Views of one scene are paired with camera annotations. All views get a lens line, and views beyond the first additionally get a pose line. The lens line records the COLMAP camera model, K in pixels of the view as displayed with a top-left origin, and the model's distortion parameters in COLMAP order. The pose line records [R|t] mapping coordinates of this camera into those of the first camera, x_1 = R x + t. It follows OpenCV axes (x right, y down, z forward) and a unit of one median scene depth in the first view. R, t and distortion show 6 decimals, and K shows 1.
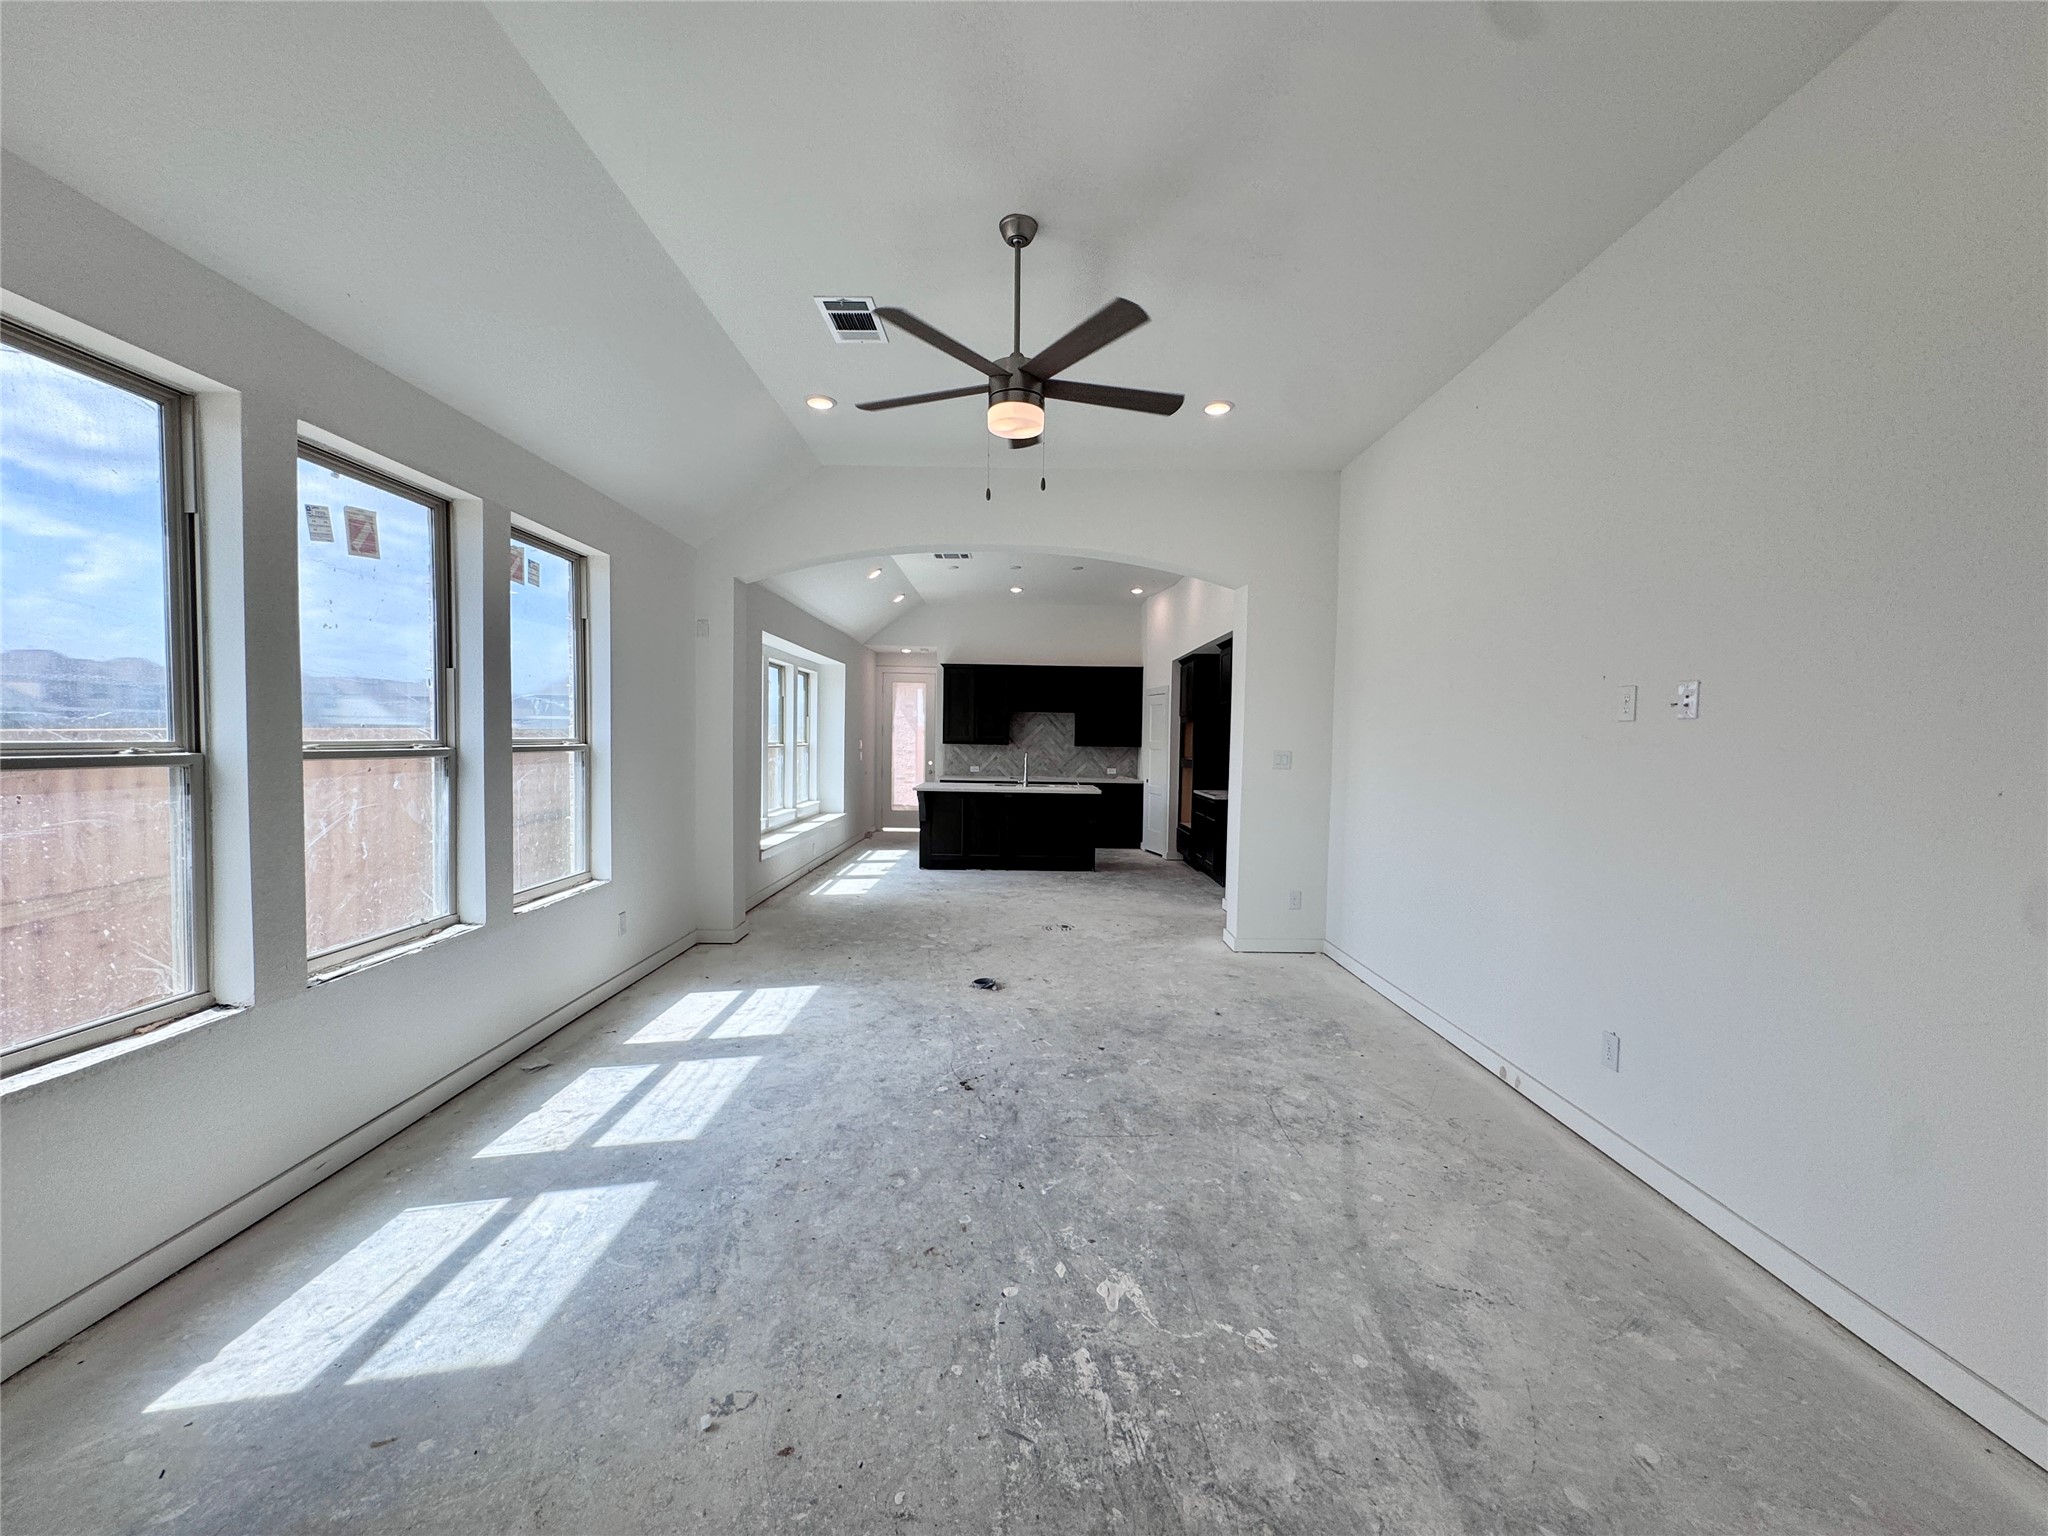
lens RADIAL K [[821.0, 0, 1024.0], [0, 821.0, 768.0], [0, 0, 1]] dist [-0.001698, -0.000072]
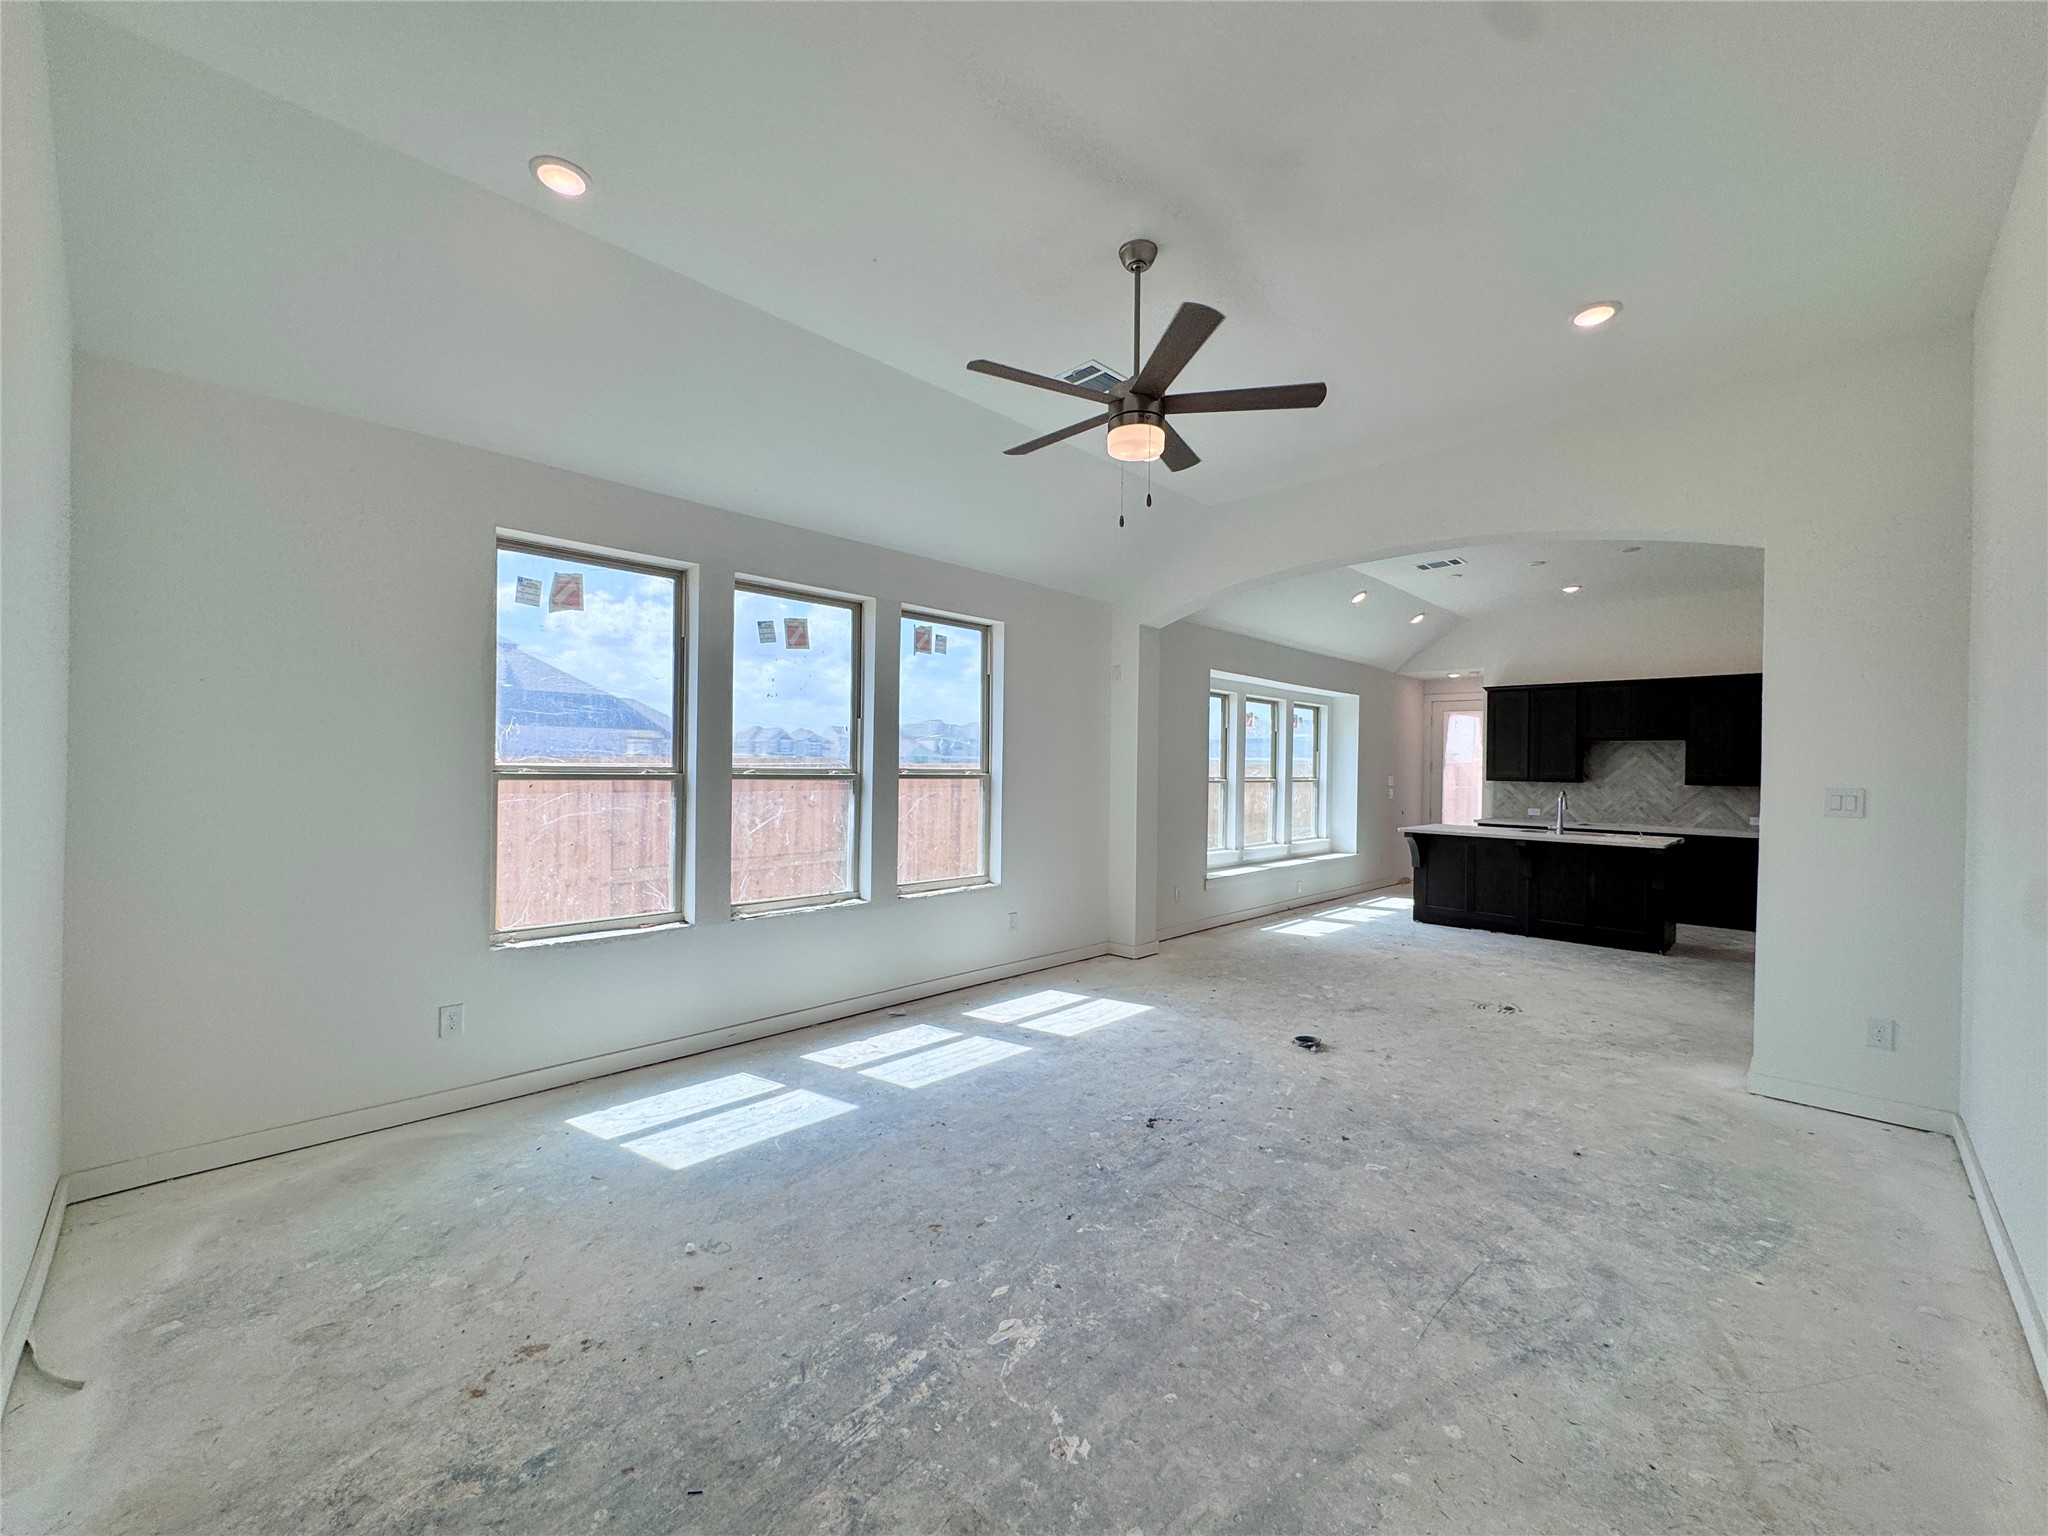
lens RADIAL K [[821.0, 0, 1024.0], [0, 821.0, 768.0], [0, 0, 1]] dist [-0.001698, -0.000072]
pose [[0.711355, -0.004657, -0.702818, 0.383982], [-0.029845, 0.998876, -0.036826, 0.006710], [0.702199, 0.047172, 0.710416, 0.141796]]
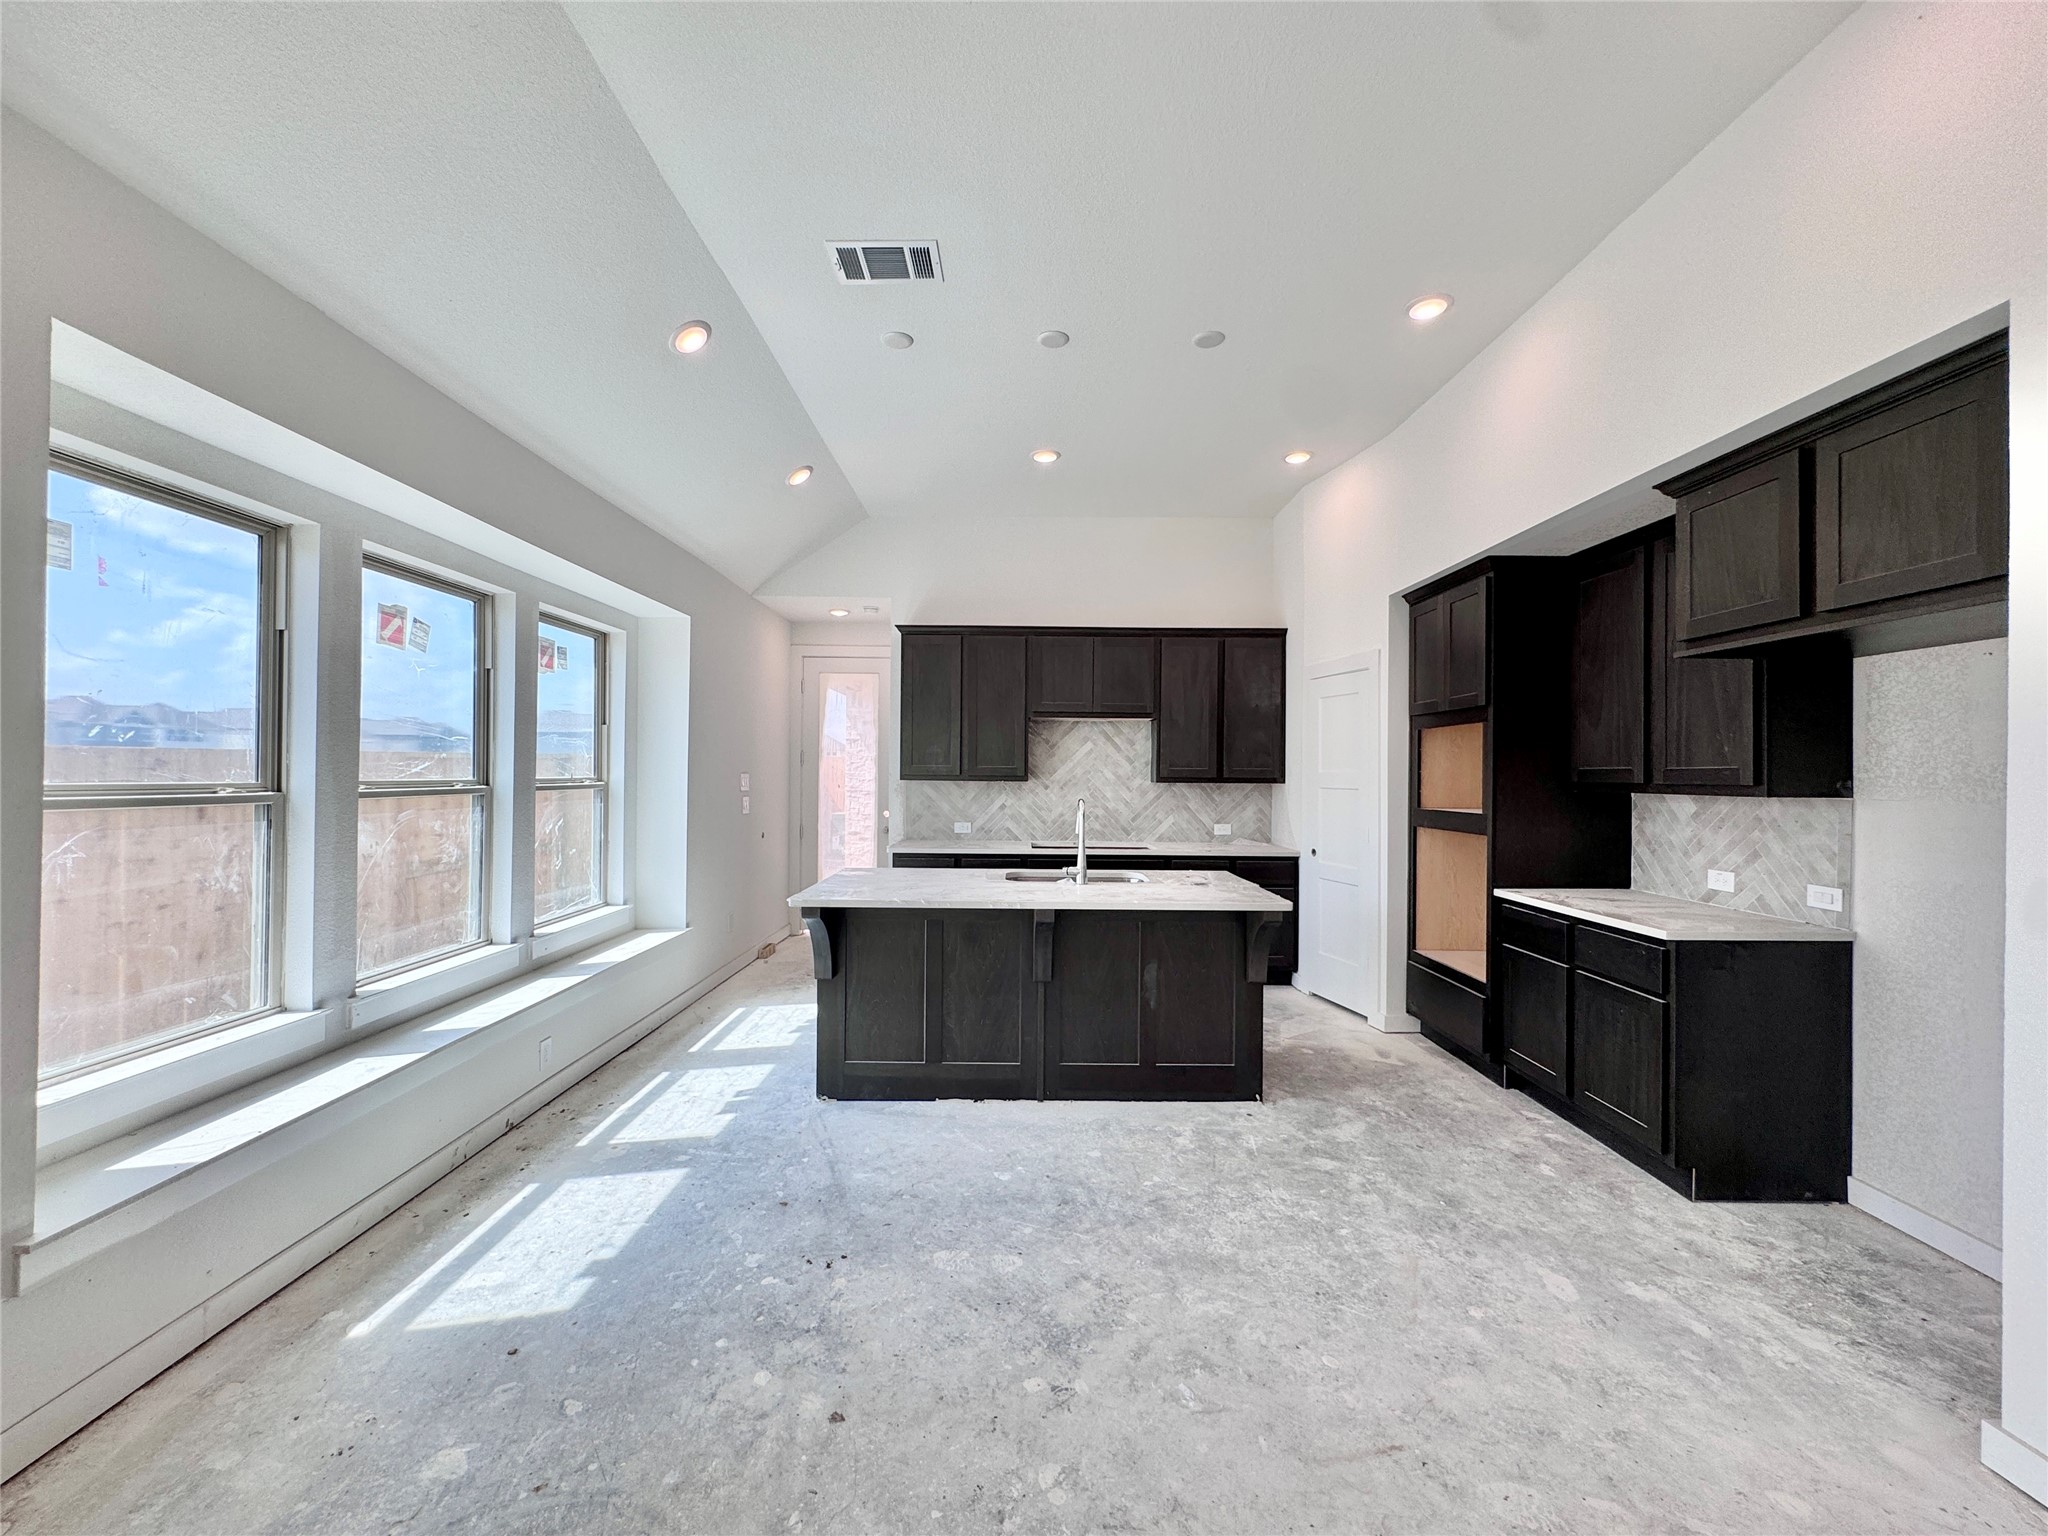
lens RADIAL K [[821.0, 0, 1024.0], [0, 821.0, 768.0], [0, 0, 1]] dist [-0.001698, -0.000072]
pose [[0.999966, -0.008248, 0.000791, -0.052409], [0.008274, 0.999065, -0.042426, -0.035956], [-0.000441, 0.042431, 0.999099, 1.179544]]
